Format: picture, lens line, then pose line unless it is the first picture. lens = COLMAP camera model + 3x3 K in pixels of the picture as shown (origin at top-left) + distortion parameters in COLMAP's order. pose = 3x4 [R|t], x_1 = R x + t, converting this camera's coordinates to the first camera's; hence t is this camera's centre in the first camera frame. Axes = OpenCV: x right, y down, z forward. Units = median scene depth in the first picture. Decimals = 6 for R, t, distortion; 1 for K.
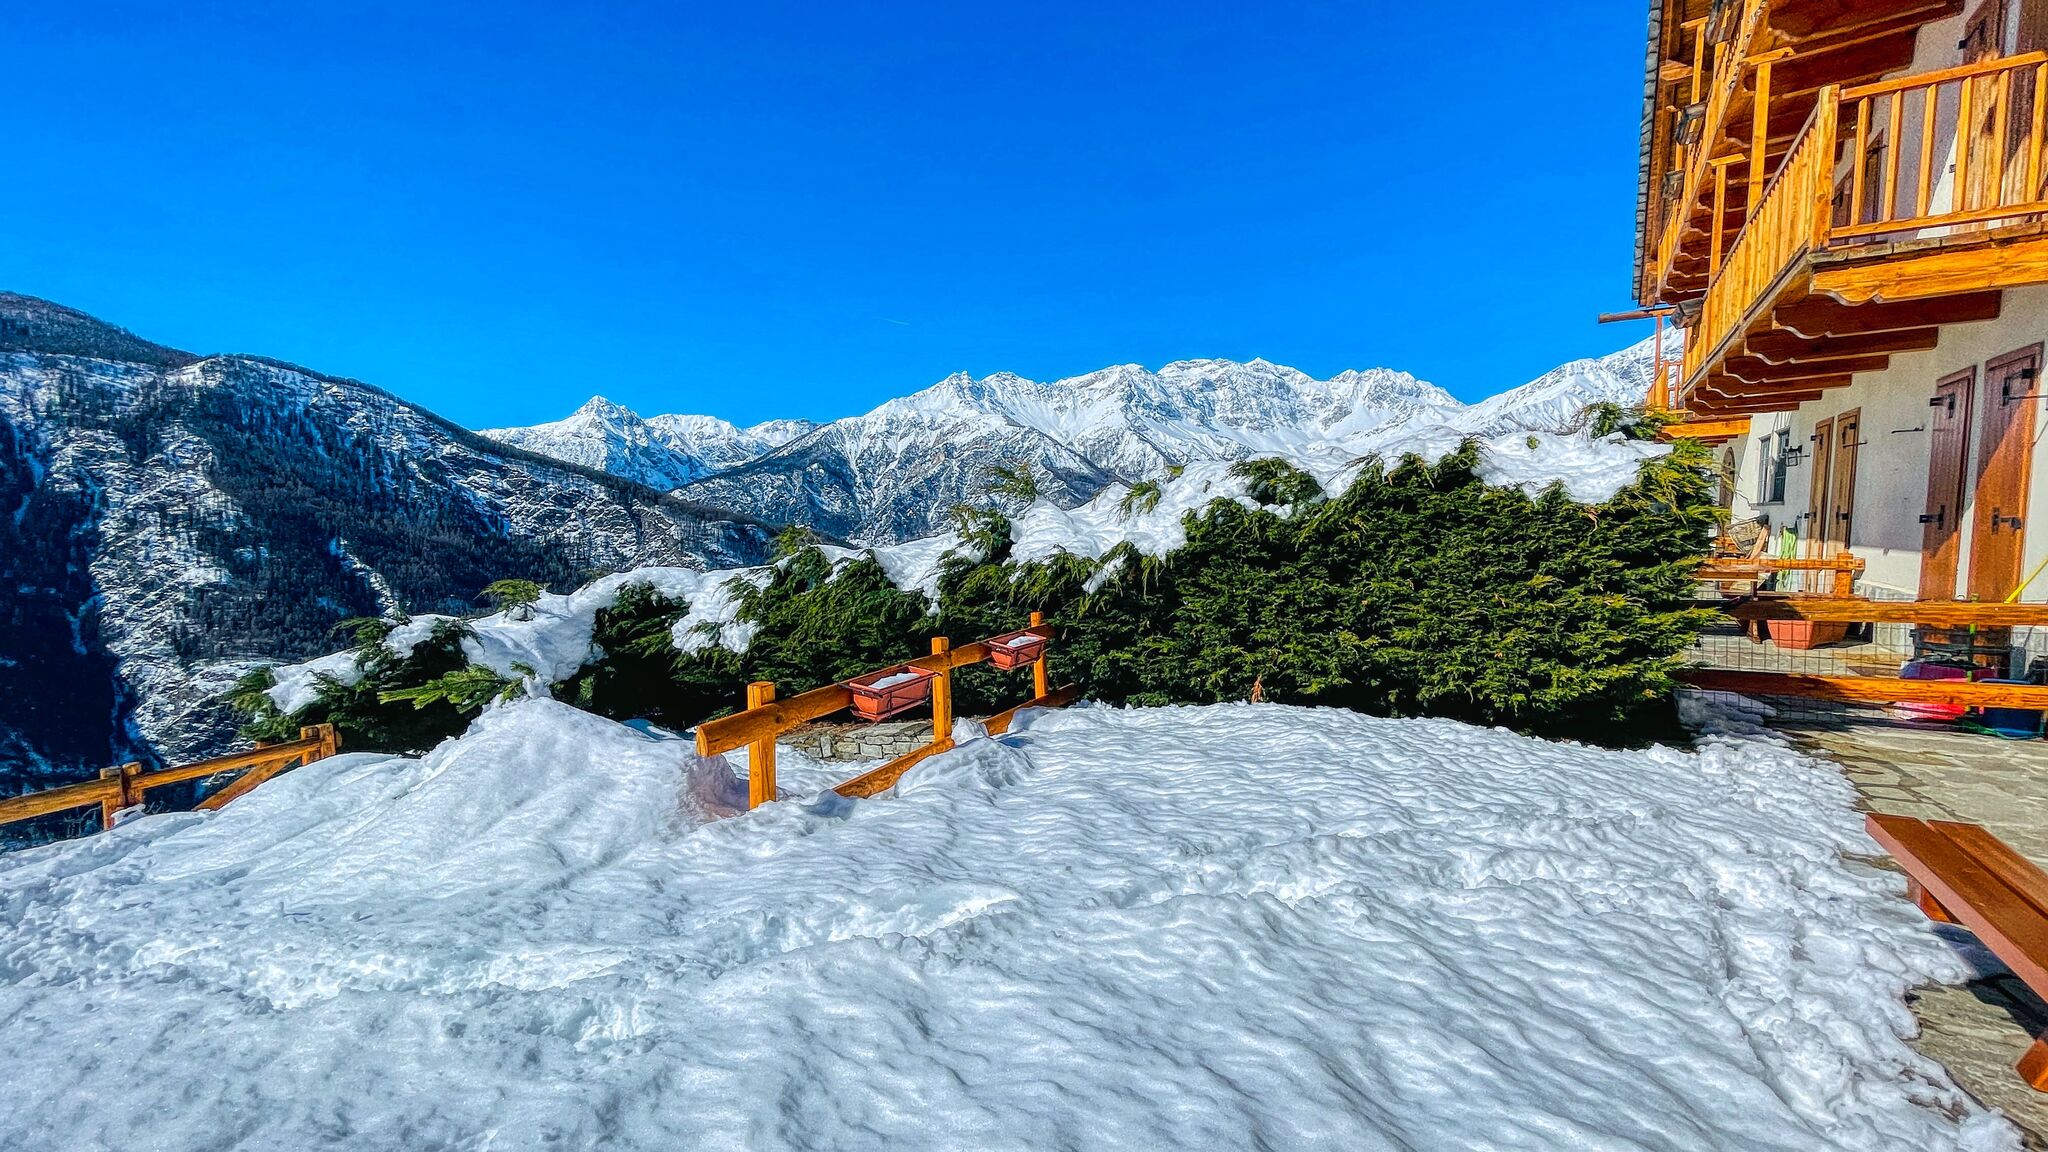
lens RADIAL K [[824.3, 0, 1016.8], [0, 824.3, 574.6], [0, 0, 1]] dist [0.001184, -0.000388]
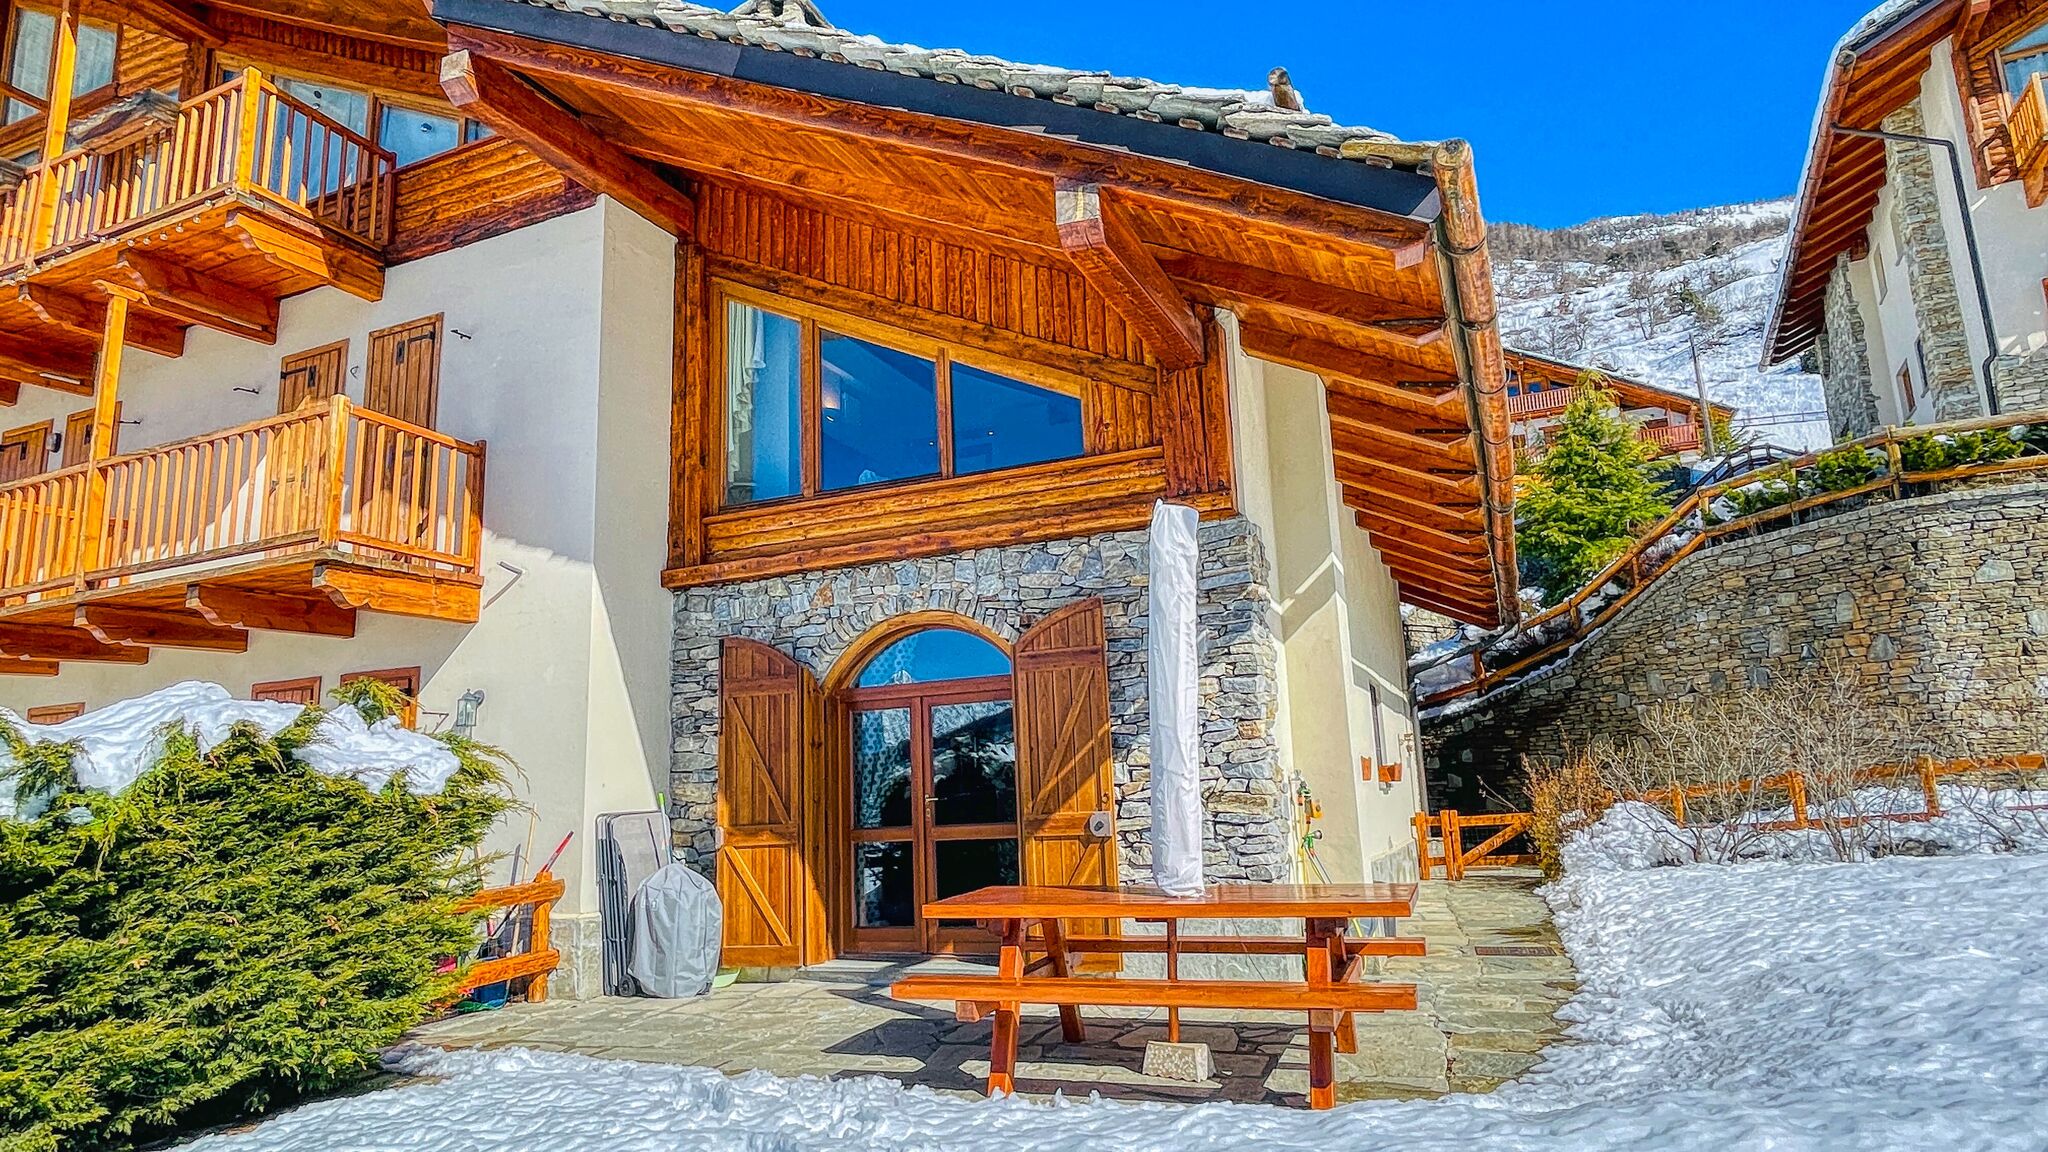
lens RADIAL K [[1164.7, 0, 1018.5], [0, 1164.7, 571.5], [0, 0, 1]] dist [0.006894, -0.013289]
pose [[-0.188375, 0.201919, 0.961116, -0.601748], [0.111689, 0.976692, -0.183301, -0.018315], [-0.975726, 0.072816, -0.206536, 0.560777]]
